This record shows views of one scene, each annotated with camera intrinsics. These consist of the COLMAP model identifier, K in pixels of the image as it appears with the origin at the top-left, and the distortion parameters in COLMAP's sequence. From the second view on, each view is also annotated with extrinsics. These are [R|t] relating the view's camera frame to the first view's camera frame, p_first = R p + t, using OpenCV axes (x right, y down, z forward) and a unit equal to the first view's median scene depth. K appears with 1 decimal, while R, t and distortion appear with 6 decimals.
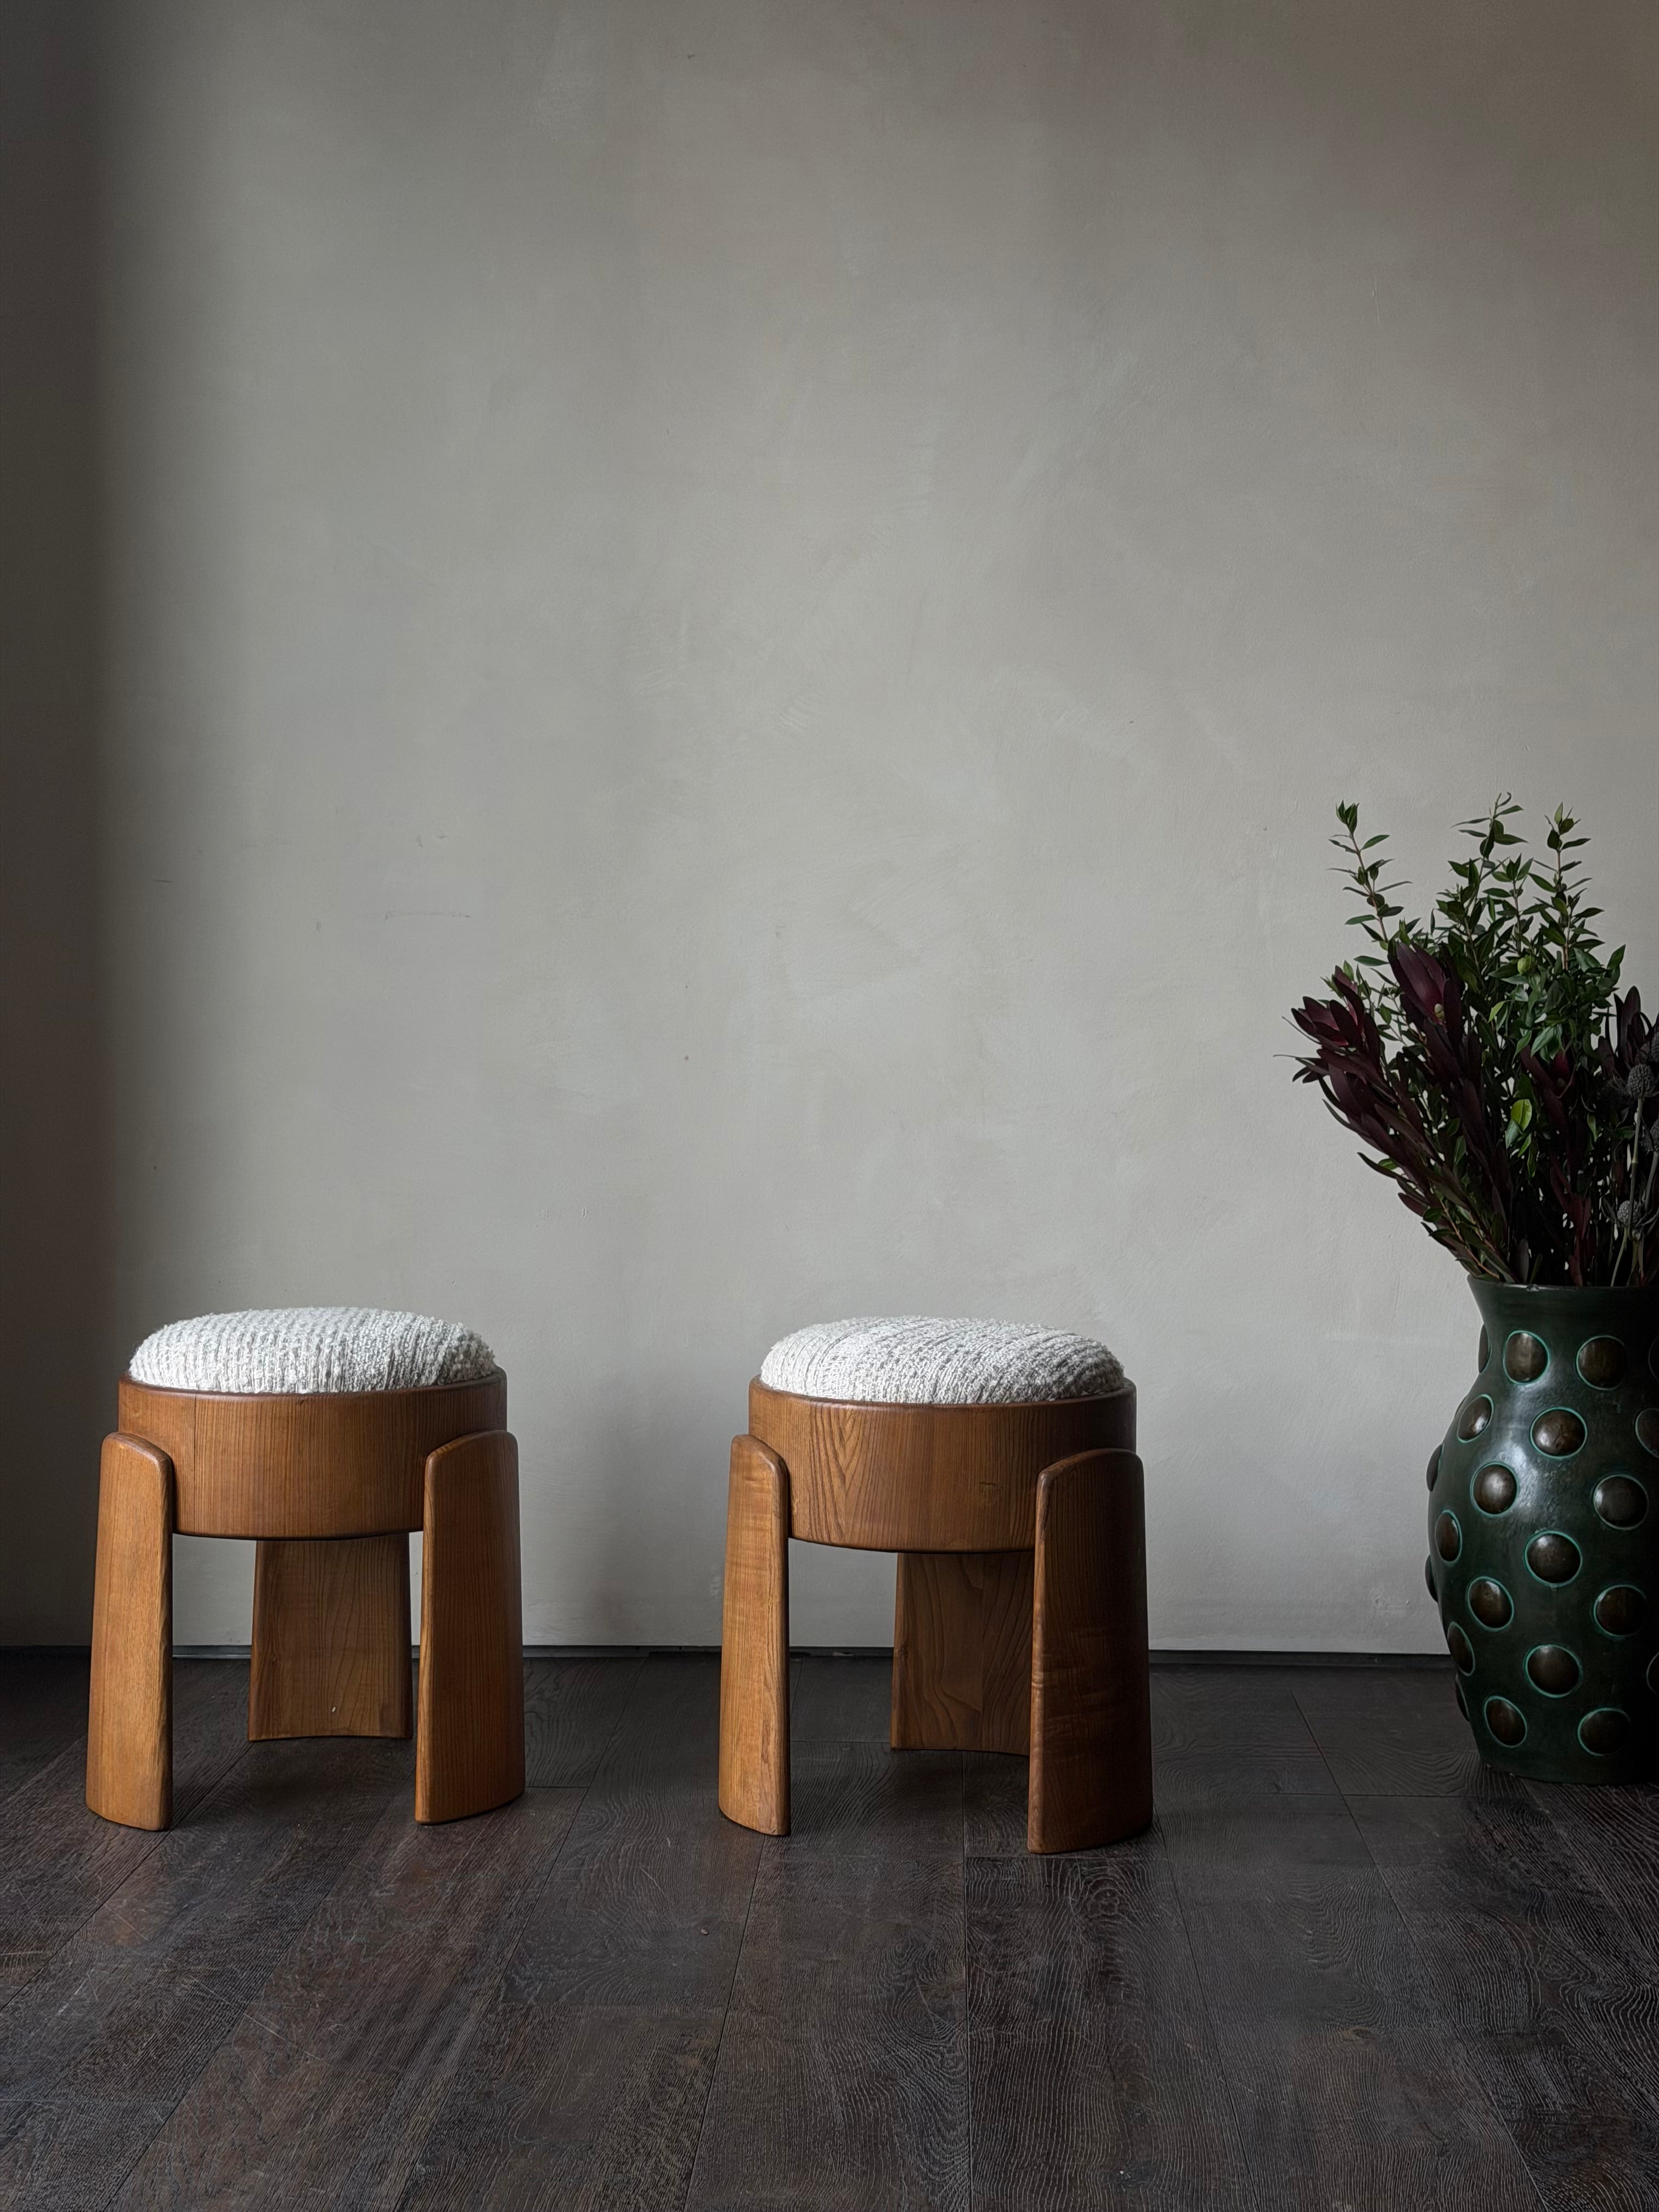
lens RADIAL K [[3094.6, 0, 838.7], [0, 3094.6, 1112.0], [0, 0, 1]] dist [0.086863, 0.000000]
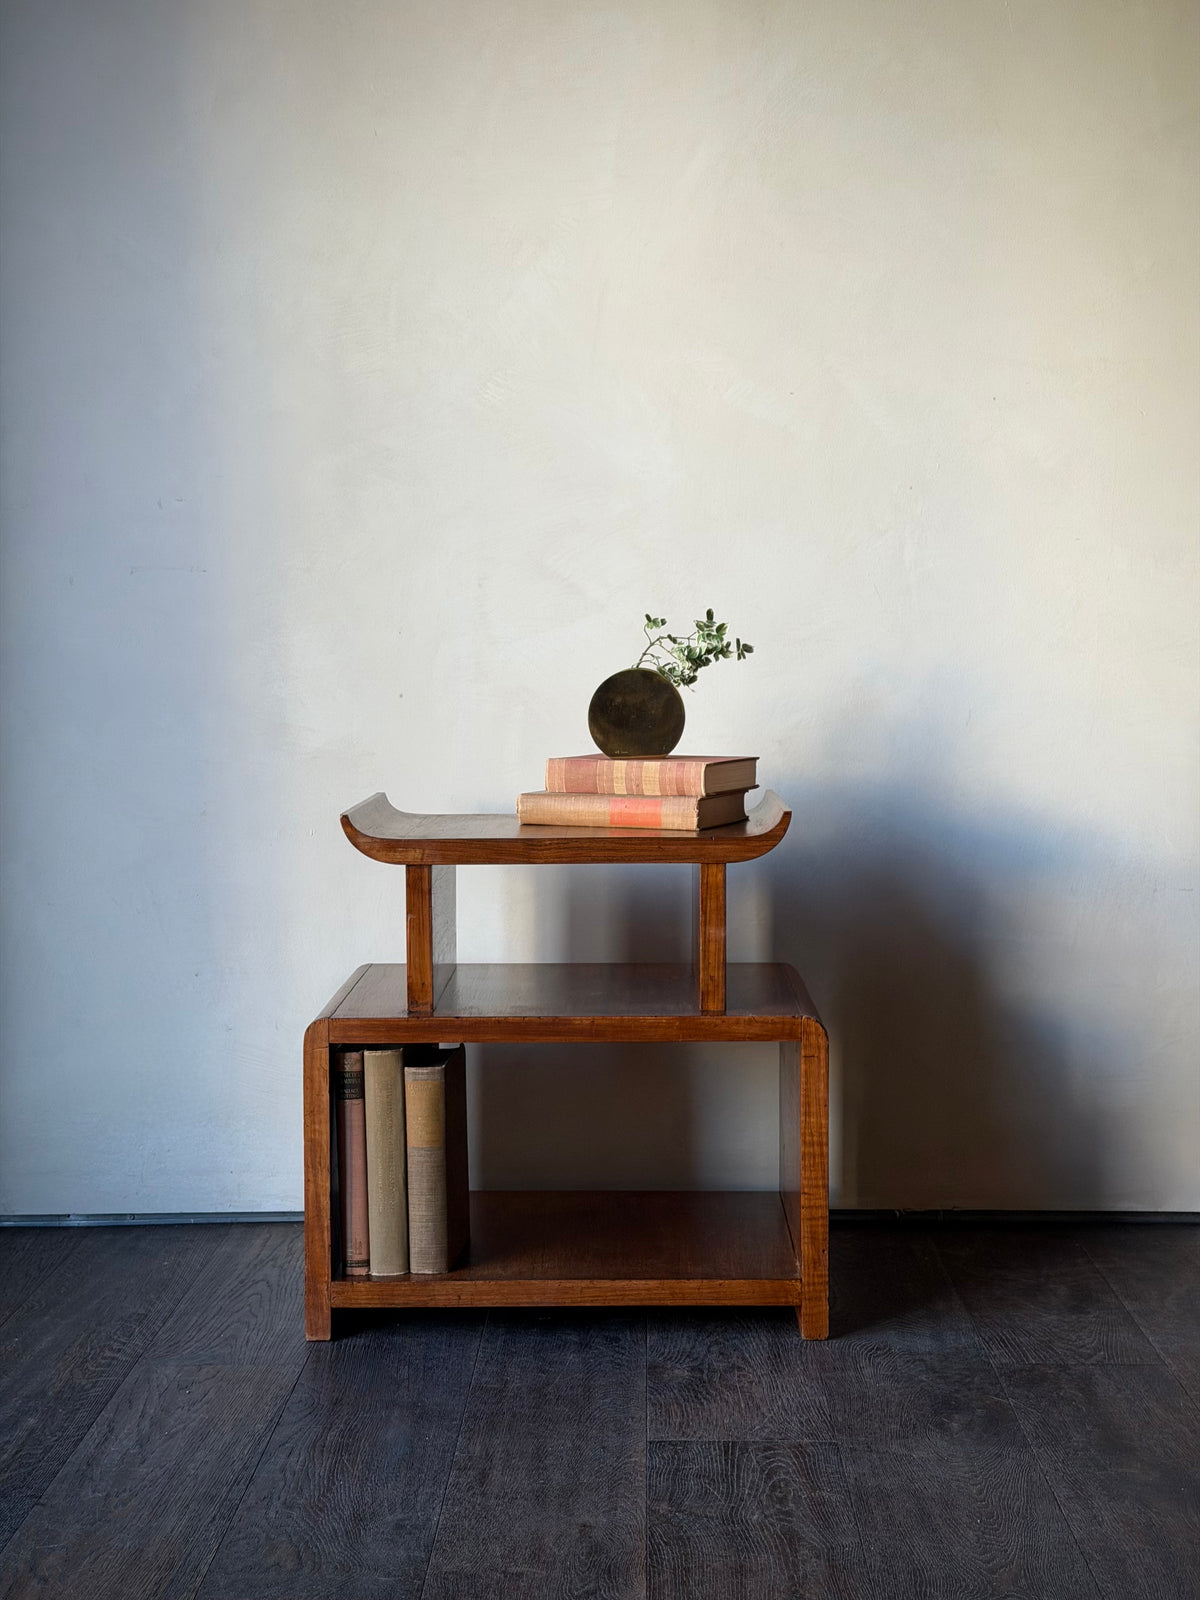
lens RADIAL K [[2238.4, 0, 594.8], [0, 2238.4, 802.5], [0, 0, 1]] dist [0.086863, 0.000000]
pose [[0.999886, -0.009248, 0.011946, 0.015987], [0.008836, 0.999381, 0.034065, -0.007721], [-0.012254, -0.033956, 0.999348, 0.245039]]
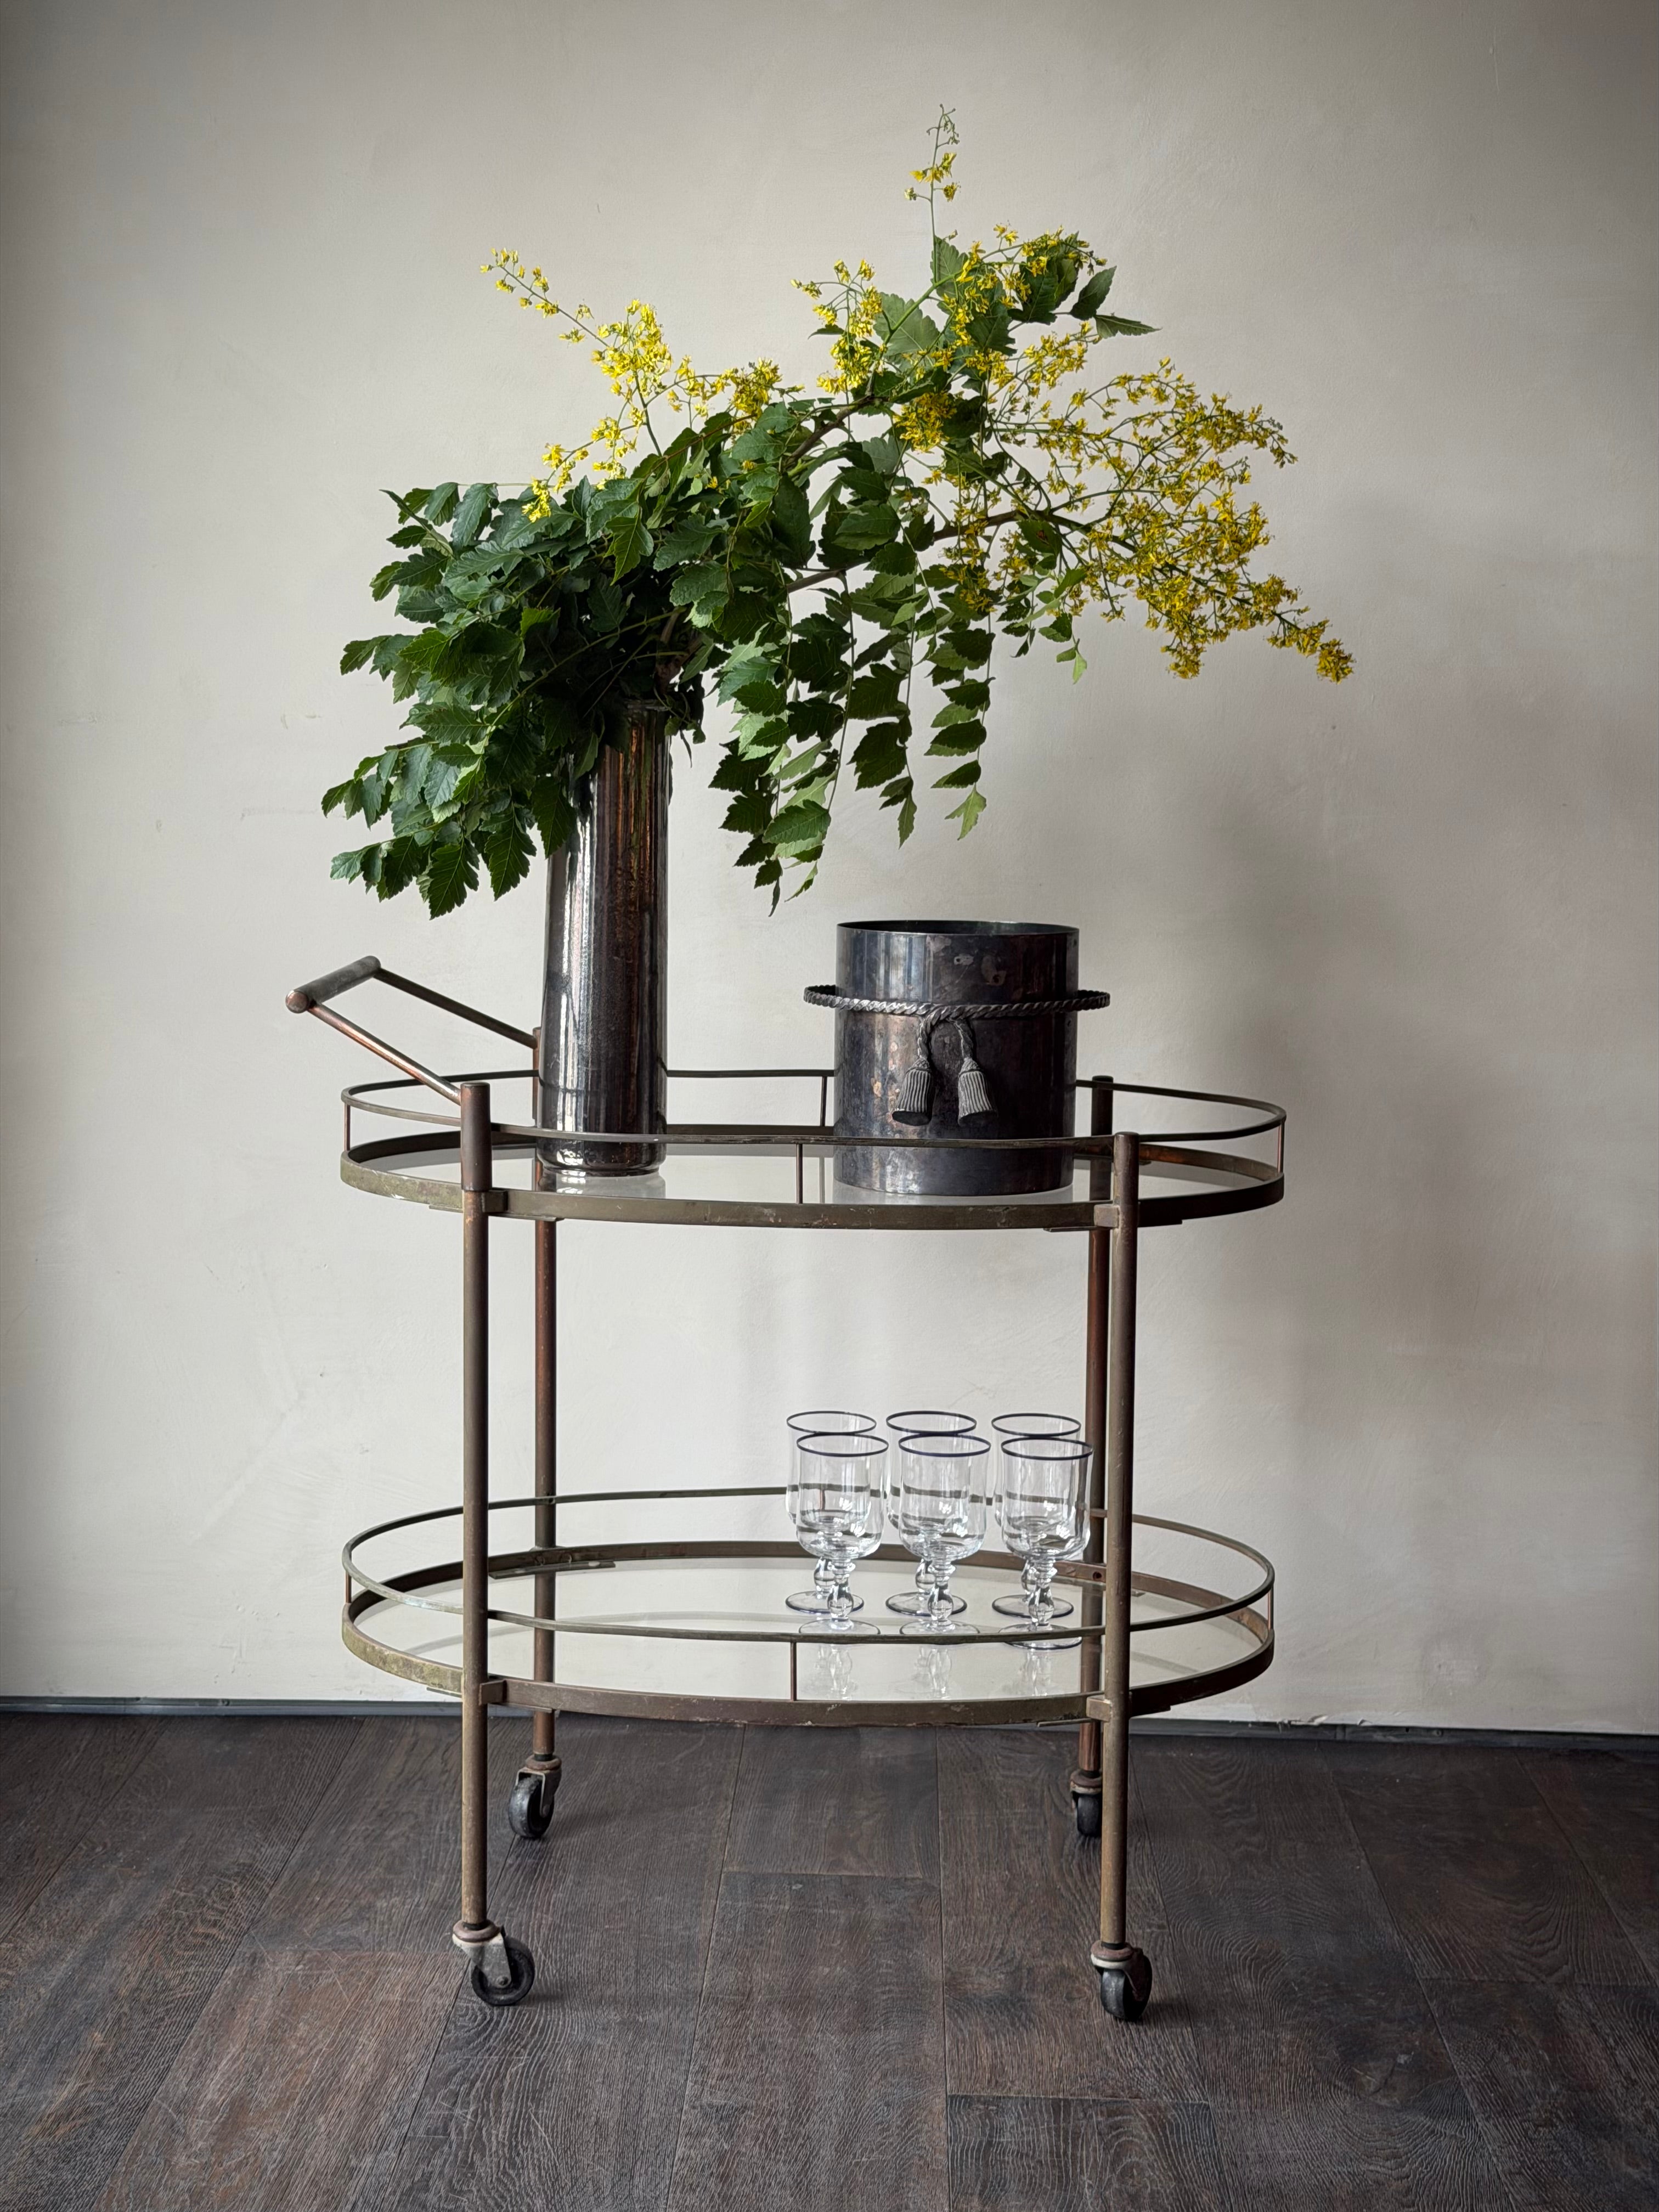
lens RADIAL K [[3094.6, 0, 838.8], [0, 3094.6, 1111.1], [0, 0, 1]] dist [0.086863, 0.000000]
pose [[0.999734, 0.016444, 0.016196, -0.003716], [-0.017654, 0.996824, 0.077652, -0.070571], [-0.014867, -0.077918, 0.996849, 0.254670]]
